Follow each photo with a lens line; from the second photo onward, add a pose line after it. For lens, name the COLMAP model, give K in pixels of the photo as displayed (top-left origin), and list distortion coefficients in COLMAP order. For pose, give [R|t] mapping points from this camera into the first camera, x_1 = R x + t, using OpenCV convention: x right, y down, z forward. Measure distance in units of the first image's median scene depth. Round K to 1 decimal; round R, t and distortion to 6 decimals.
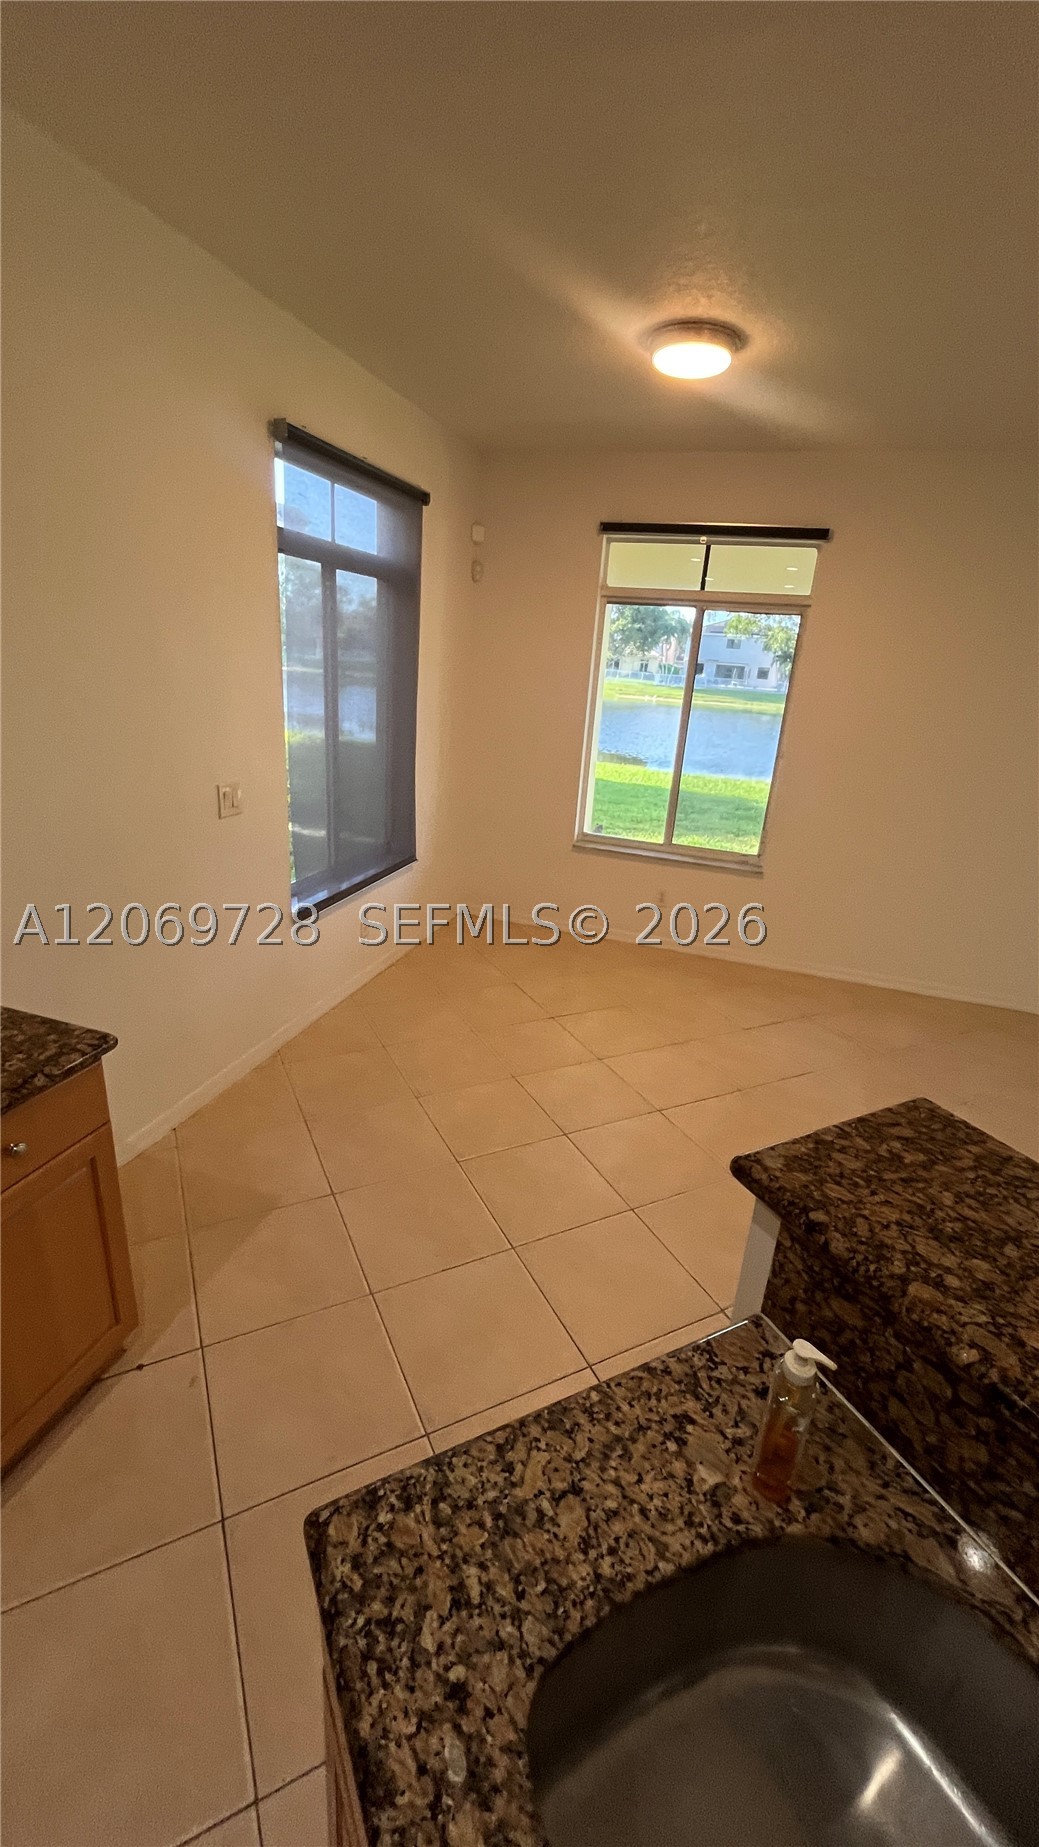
lens RADIAL K [[750.3, 0, 519.8], [0, 750.3, 923.6], [0, 0, 1]] dist [-0.001427, -0.000662]
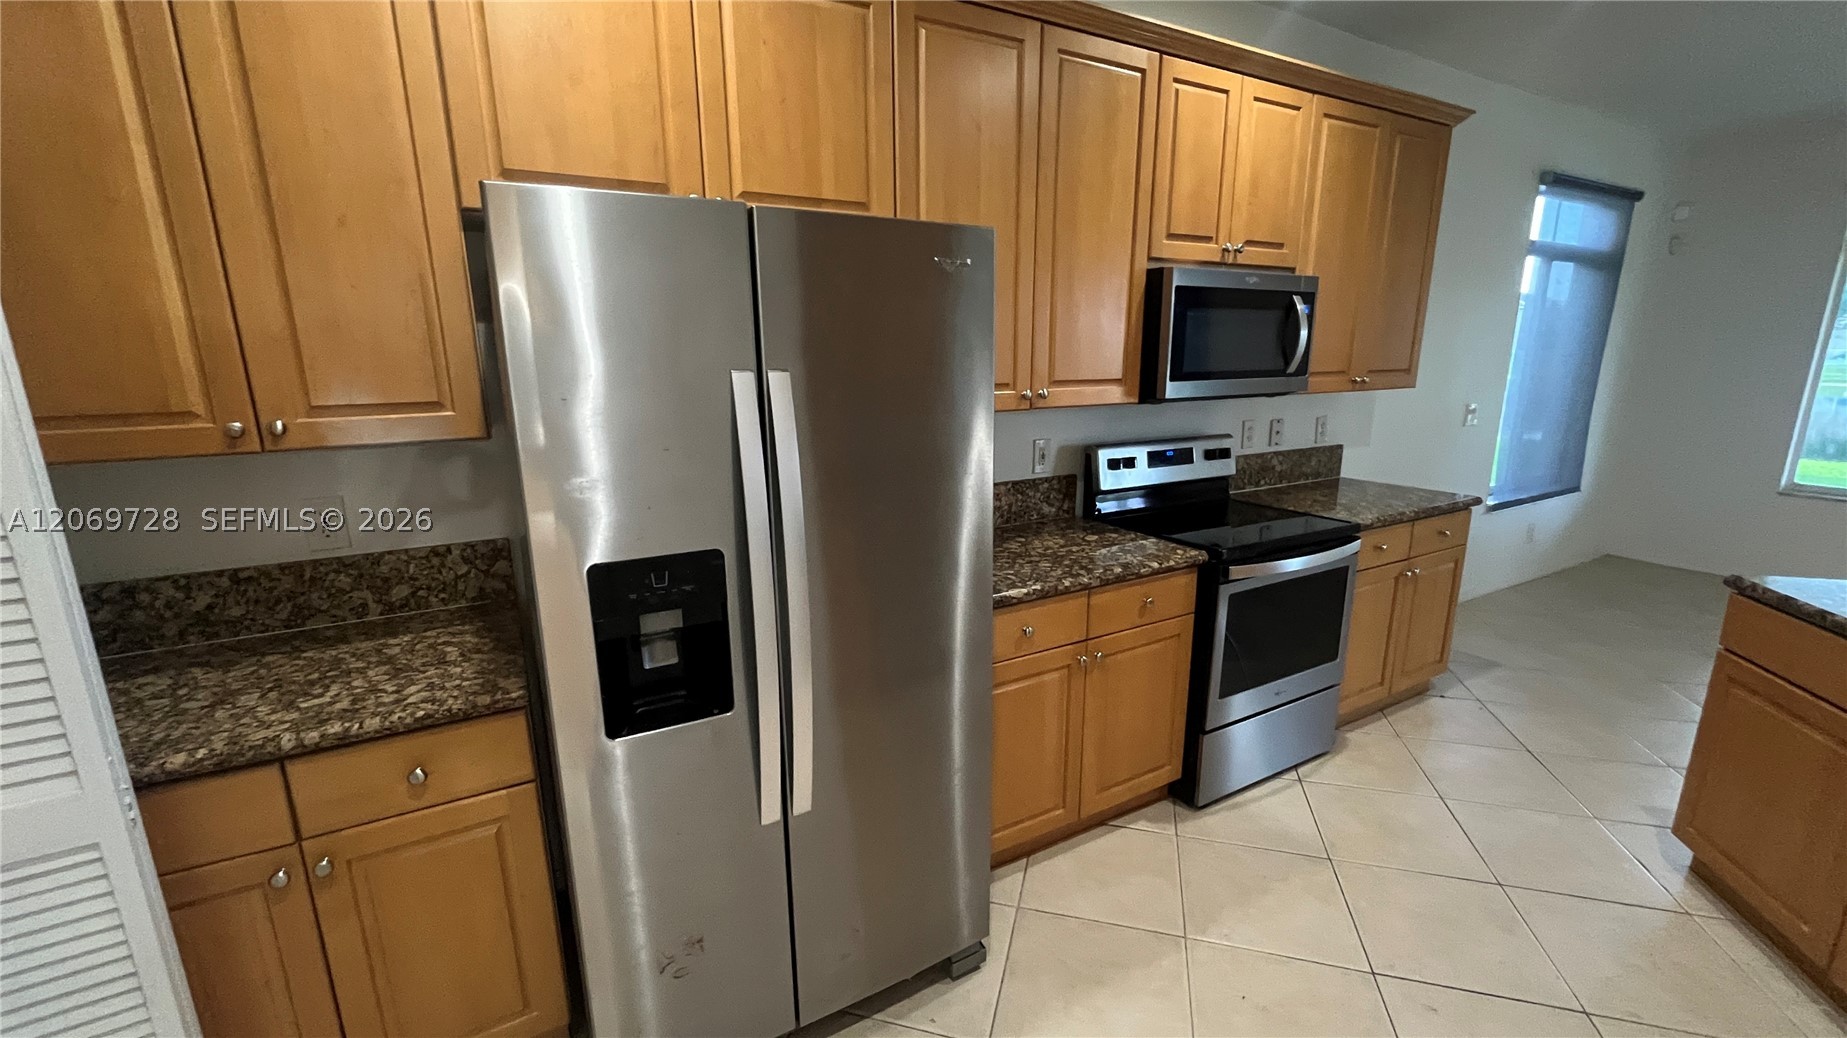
lens RADIAL K [[750.3, 0, 911.6], [0, 750.3, 528.2], [0, 0, 1]] dist [-0.001427, -0.000662]
pose [[0.733896, 0.084486, -0.673987, -0.140492], [-0.173044, 0.982751, -0.065236, 0.285649], [0.656850, 0.164506, 0.735857, -0.665066]]
